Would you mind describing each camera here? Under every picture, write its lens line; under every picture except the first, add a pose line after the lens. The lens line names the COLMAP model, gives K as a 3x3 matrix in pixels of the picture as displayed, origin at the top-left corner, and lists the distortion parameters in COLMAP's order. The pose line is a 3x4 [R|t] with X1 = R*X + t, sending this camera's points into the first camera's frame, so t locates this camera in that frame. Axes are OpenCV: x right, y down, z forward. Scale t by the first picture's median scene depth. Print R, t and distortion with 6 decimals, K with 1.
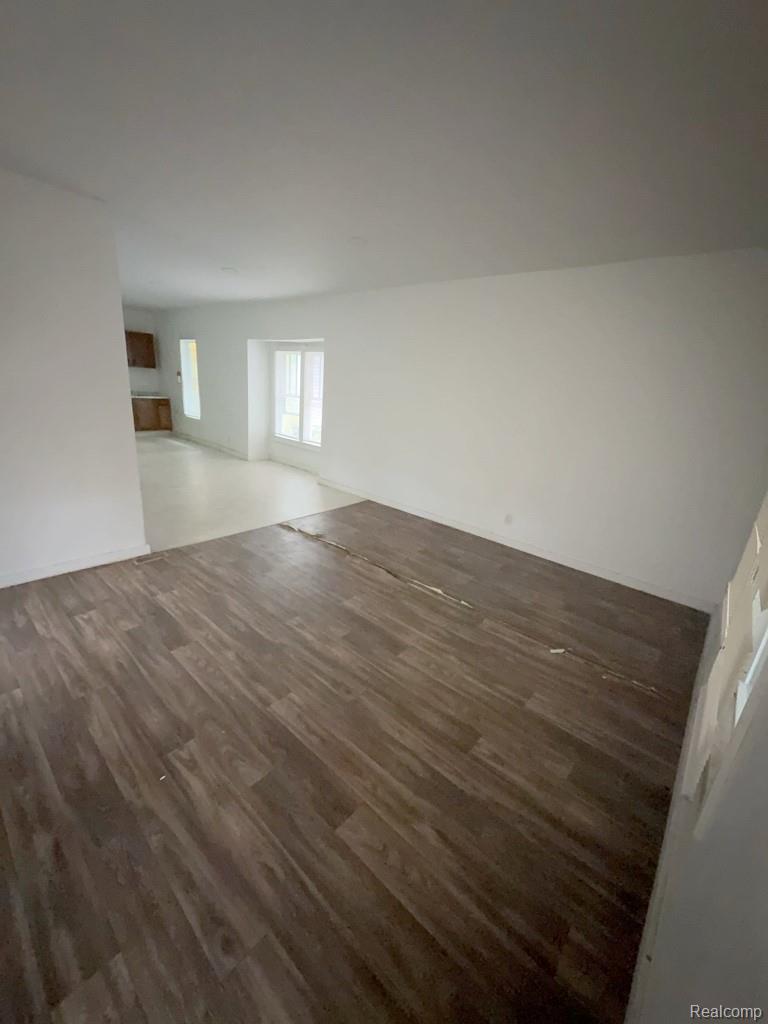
lens RADIAL K [[412.7, 0, 384.0], [0, 412.7, 512.0], [0, 0, 1]] dist [-0.002021, -0.000099]
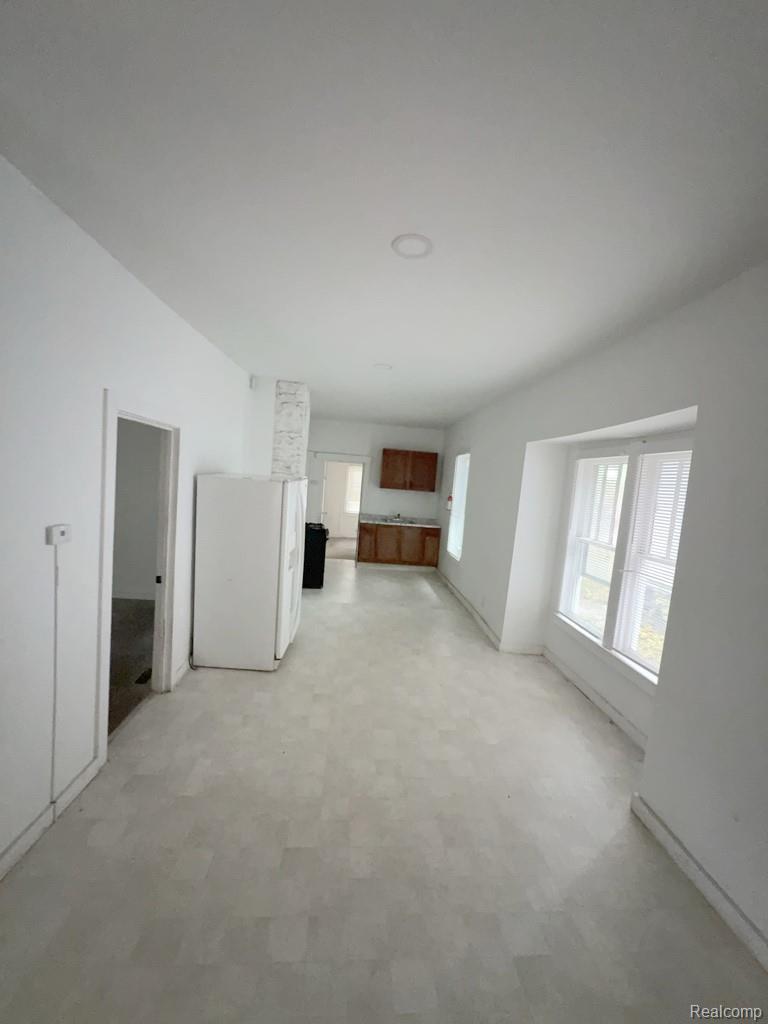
lens RADIAL K [[412.7, 0, 384.0], [0, 412.7, 512.0], [0, 0, 1]] dist [-0.002021, -0.000099]
pose [[0.723445, 0.040683, -0.689182, -0.073248], [-0.240710, 0.950484, -0.196568, -0.158635], [0.647059, 0.308099, 0.697416, 0.476244]]
